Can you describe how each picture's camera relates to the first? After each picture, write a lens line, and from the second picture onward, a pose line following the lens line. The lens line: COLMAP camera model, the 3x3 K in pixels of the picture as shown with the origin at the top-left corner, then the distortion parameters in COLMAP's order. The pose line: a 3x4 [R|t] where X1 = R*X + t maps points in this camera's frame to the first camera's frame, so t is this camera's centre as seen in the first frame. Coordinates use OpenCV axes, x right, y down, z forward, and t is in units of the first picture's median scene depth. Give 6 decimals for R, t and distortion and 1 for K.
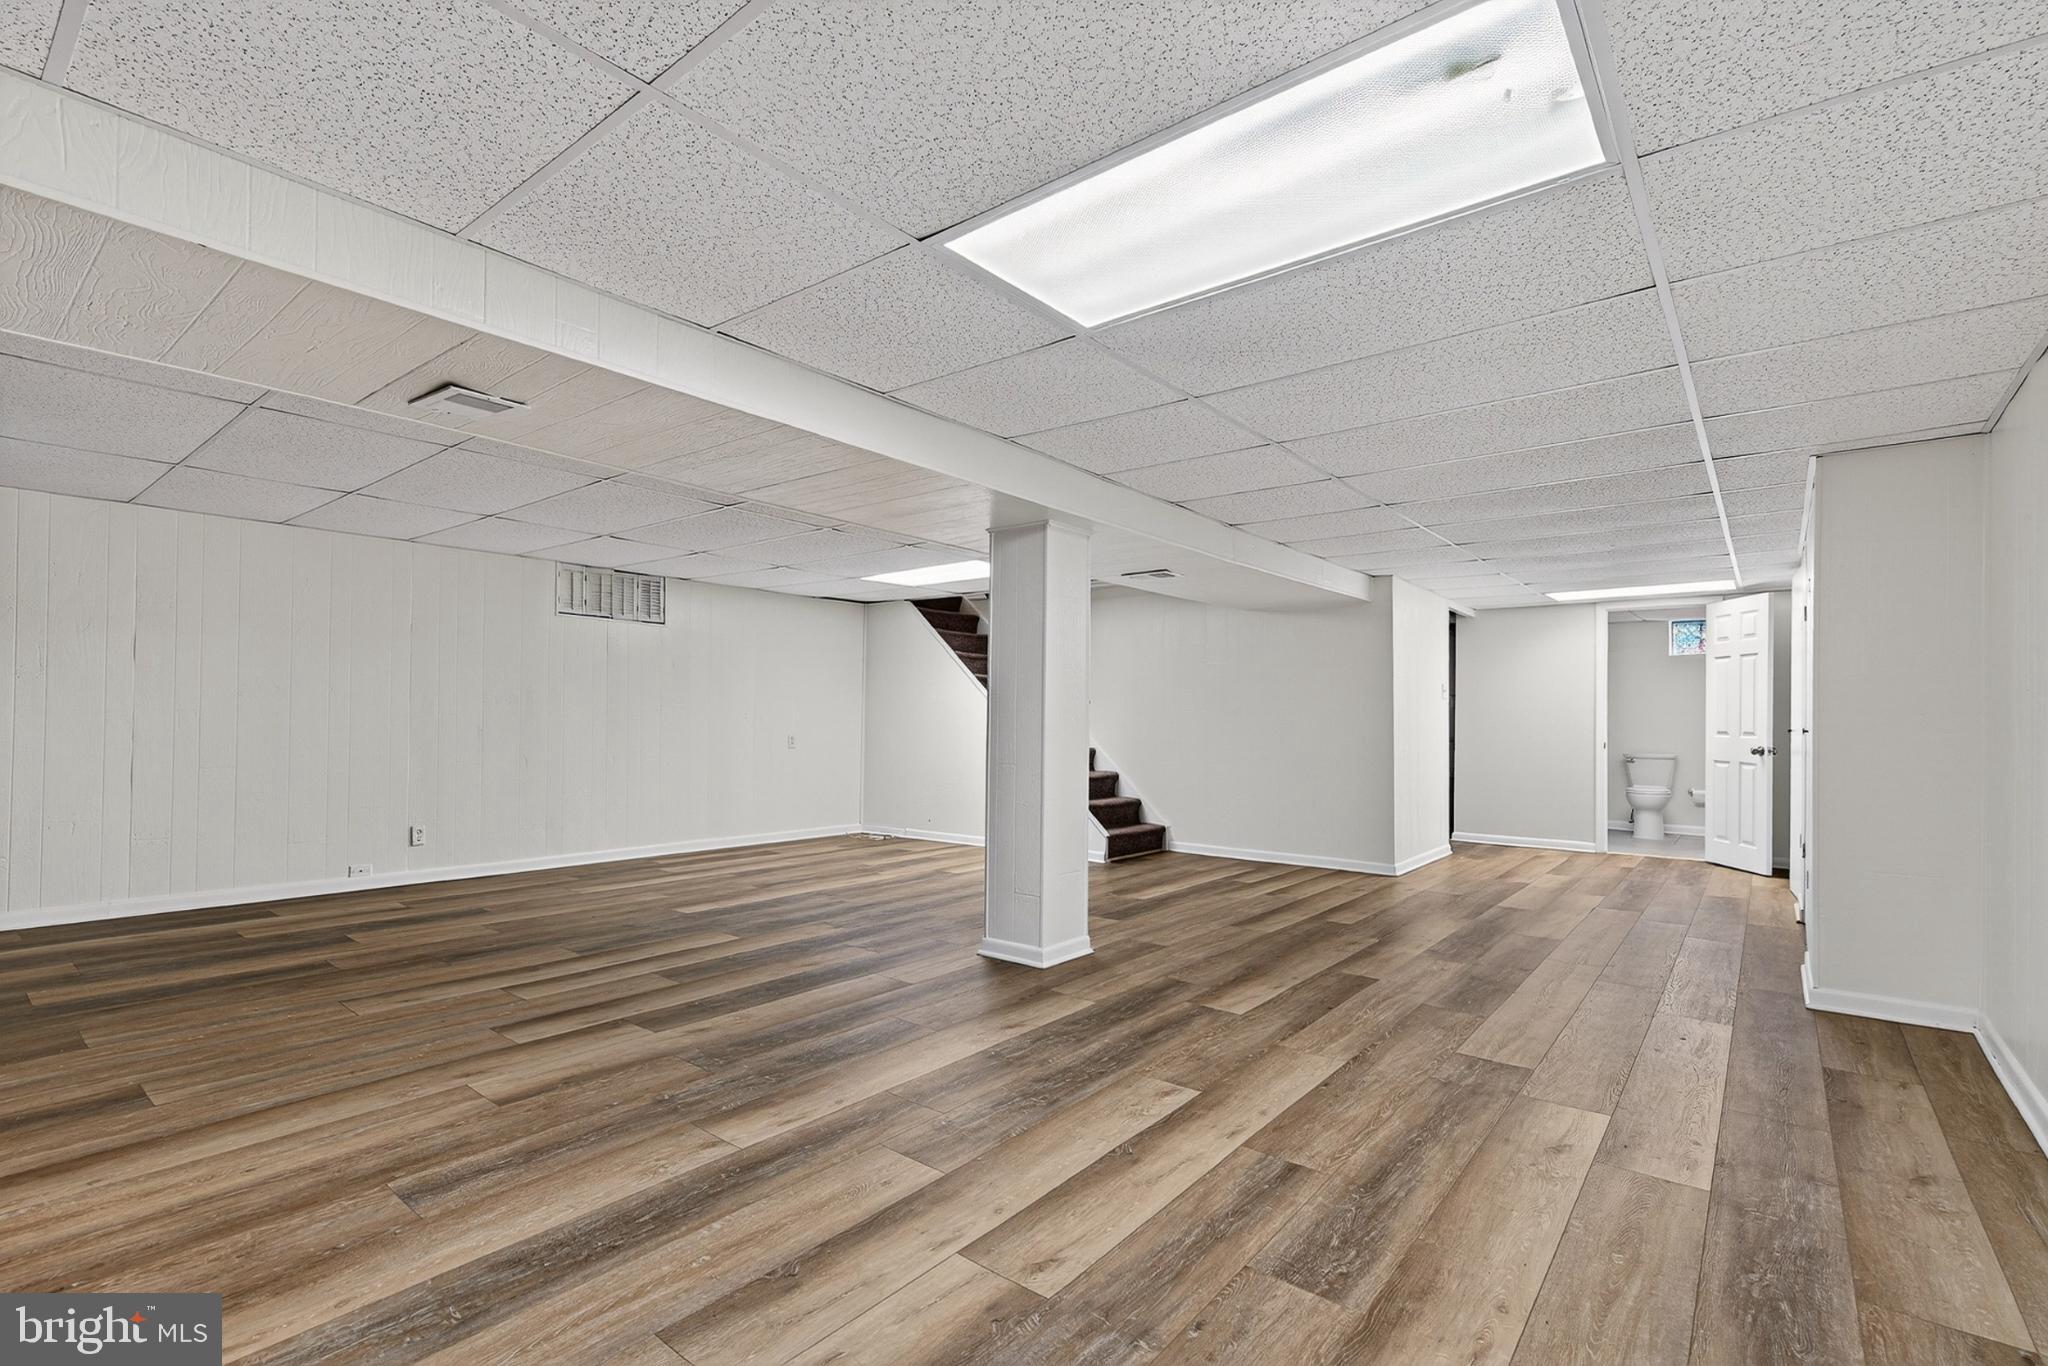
lens RADIAL K [[933.3, 0, 1024.6], [0, 933.3, 717.3], [0, 0, 1]] dist [-0.016721, -0.000091]
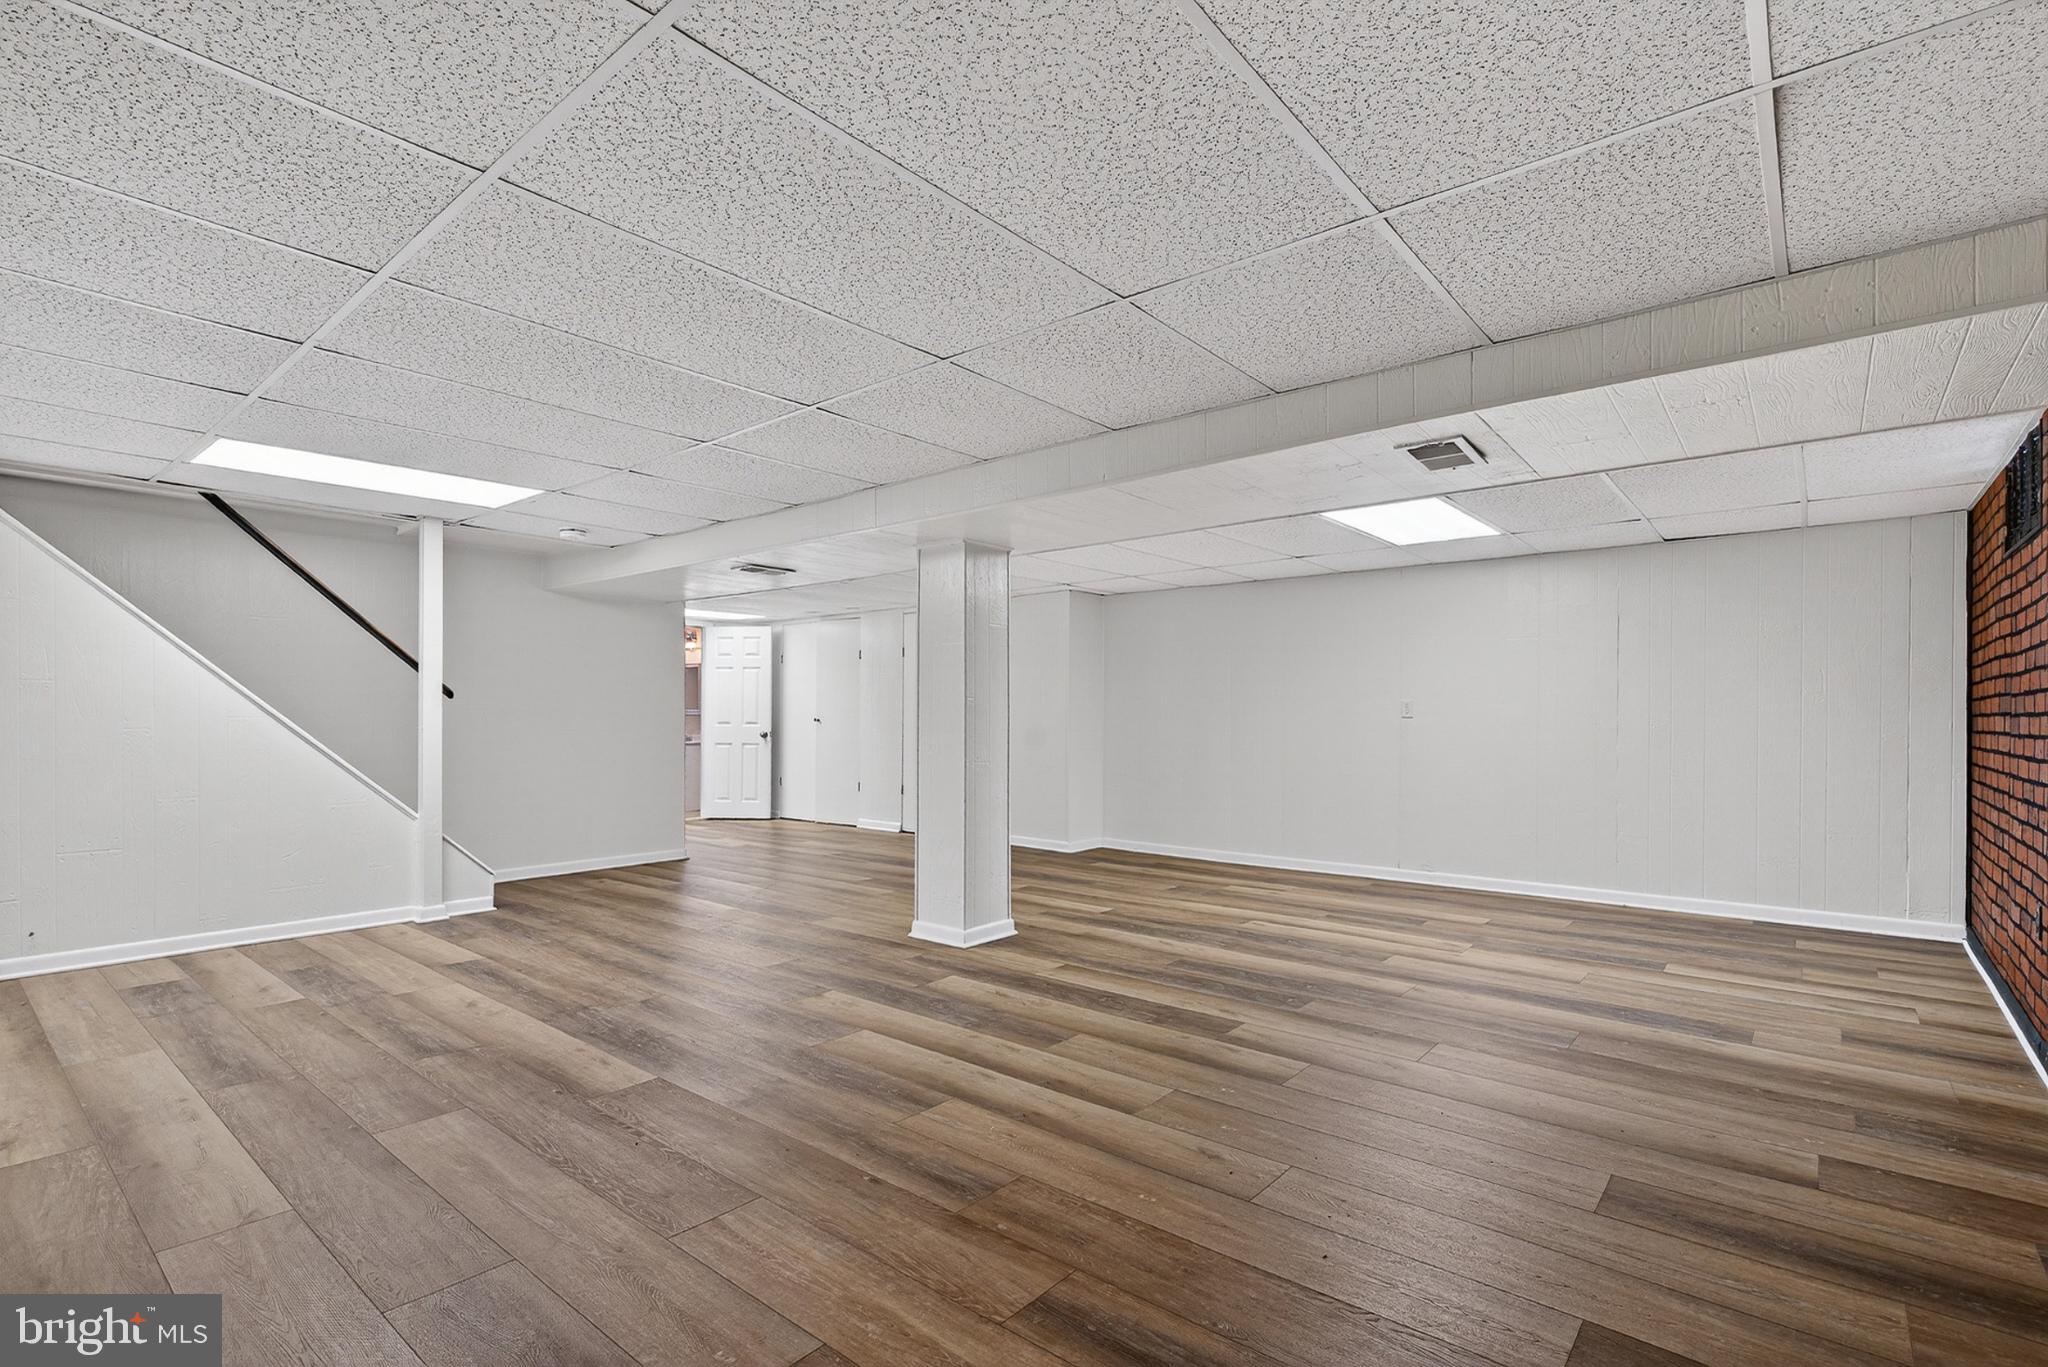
lens RADIAL K [[949.8, 0, 1024.3], [0, 949.8, 712.8], [0, 0, 1]] dist [0.000032, 0.000017]
pose [[0.019264, -0.004918, 0.999802, -1.256767], [-0.003787, 0.999980, 0.004992, -0.013211], [-0.999807, -0.003882, 0.019245, 1.047468]]
